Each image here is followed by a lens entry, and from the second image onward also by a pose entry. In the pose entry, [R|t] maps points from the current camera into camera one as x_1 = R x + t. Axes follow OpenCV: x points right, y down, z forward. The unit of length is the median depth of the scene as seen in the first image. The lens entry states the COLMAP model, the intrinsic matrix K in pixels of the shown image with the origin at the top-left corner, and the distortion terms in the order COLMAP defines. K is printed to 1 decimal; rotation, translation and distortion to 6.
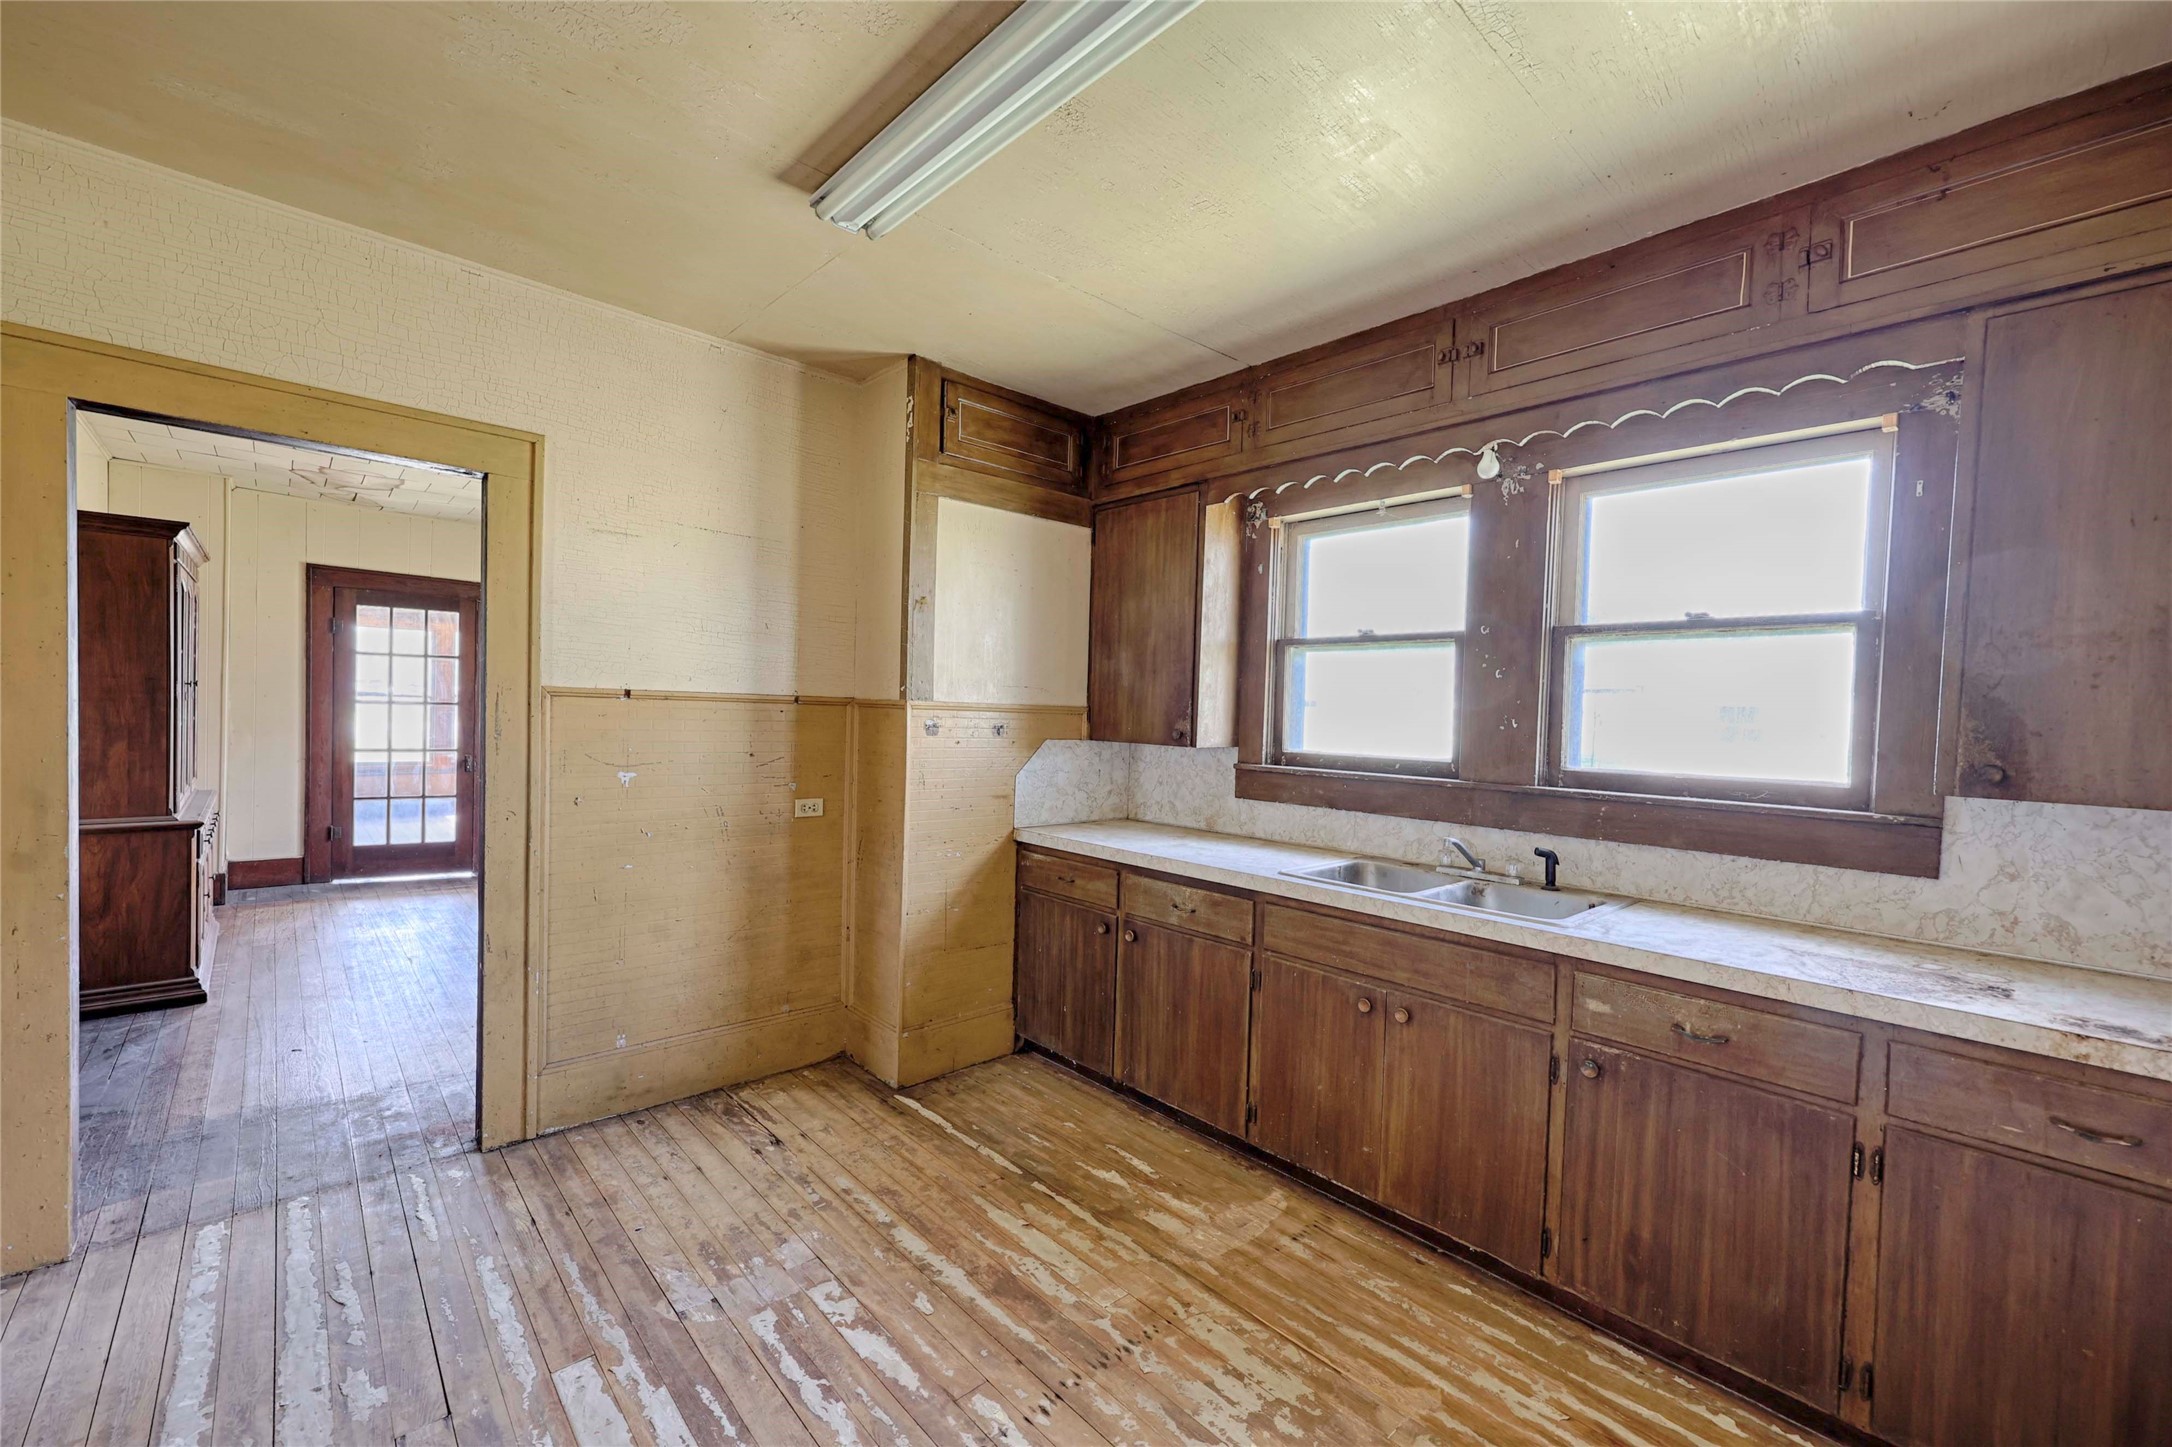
lens RADIAL K [[877.4, 0, 1085.4], [0, 877.4, 727.1], [0, 0, 1]] dist [-0.000614, 0.000015]
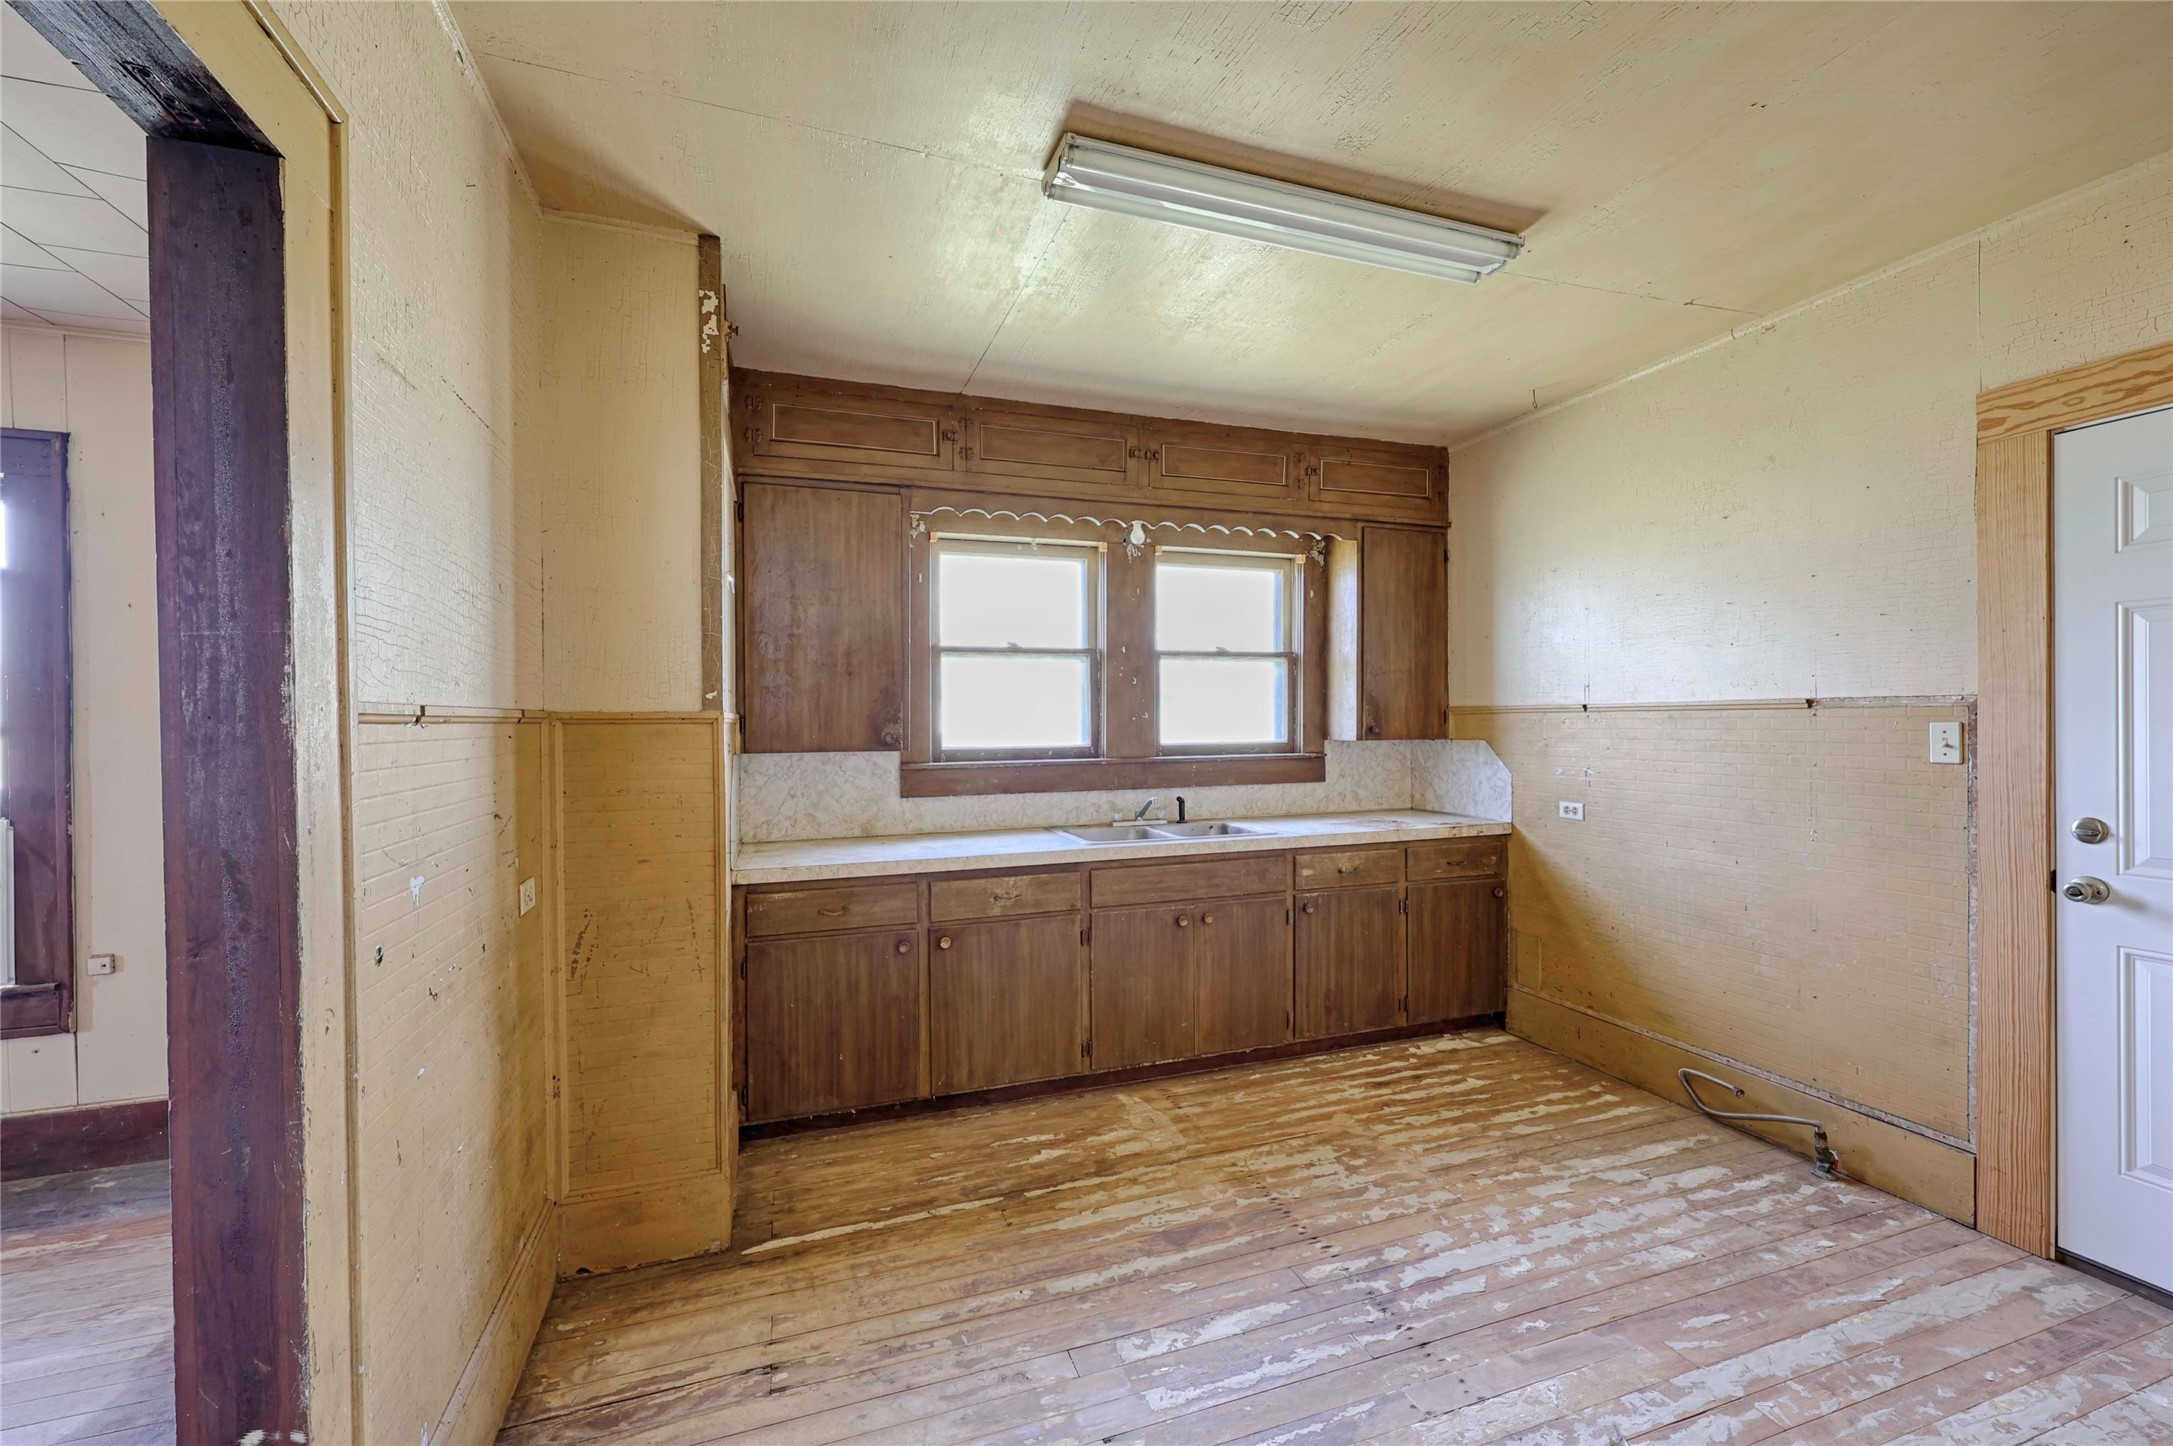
lens RADIAL K [[880.1, 0, 1086.5], [0, 880.1, 723.0], [0, 0, 1]] dist [0.001685, 0.000222]
pose [[0.395680, -0.039619, 0.917533, -0.927467], [0.037408, 0.998935, 0.027001, -0.036197], [-0.917626, 0.023640, 0.396741, 0.534129]]
